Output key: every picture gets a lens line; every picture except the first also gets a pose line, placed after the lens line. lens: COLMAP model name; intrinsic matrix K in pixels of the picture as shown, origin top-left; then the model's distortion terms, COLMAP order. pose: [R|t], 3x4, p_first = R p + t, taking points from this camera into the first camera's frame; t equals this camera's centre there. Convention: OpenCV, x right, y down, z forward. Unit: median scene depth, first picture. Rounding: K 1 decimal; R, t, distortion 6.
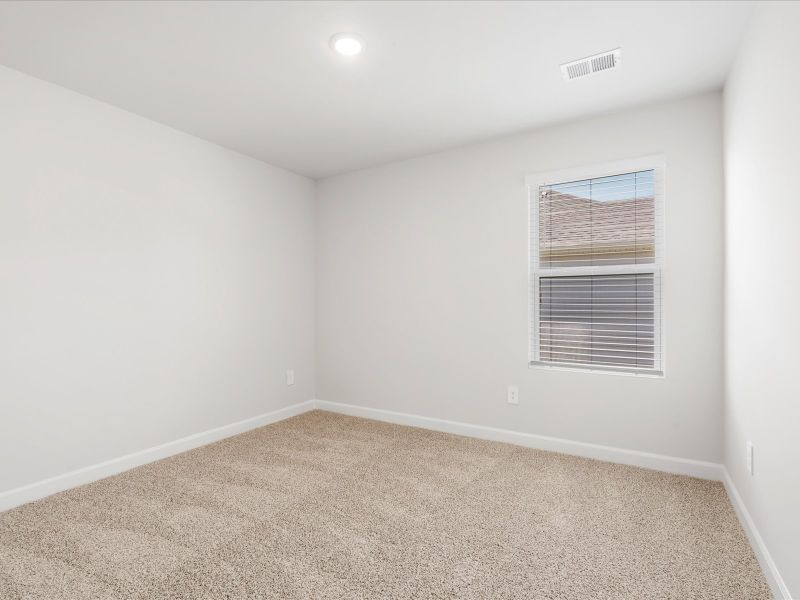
lens RADIAL K [[401.0, 0, 400.0], [0, 401.0, 300.0], [0, 0, 1]] dist [0.001420, 0.000449]
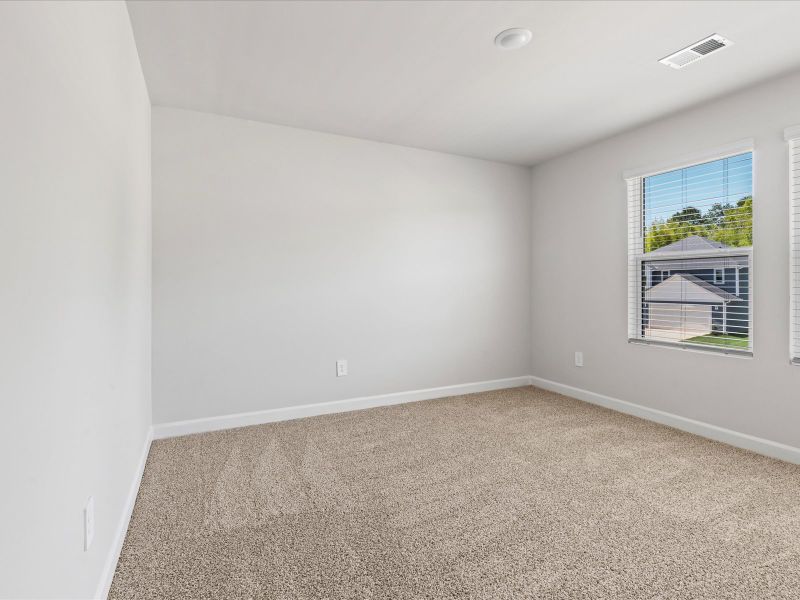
lens RADIAL K [[401.0, 0, 400.0], [0, 401.0, 300.0], [0, 0, 1]] dist [0.001420, 0.000449]
pose [[0.826099, 0.011454, -0.563408, 0.420569], [0.014382, 0.999039, 0.041398, -0.008870], [0.563341, -0.042302, 0.825141, -0.279645]]
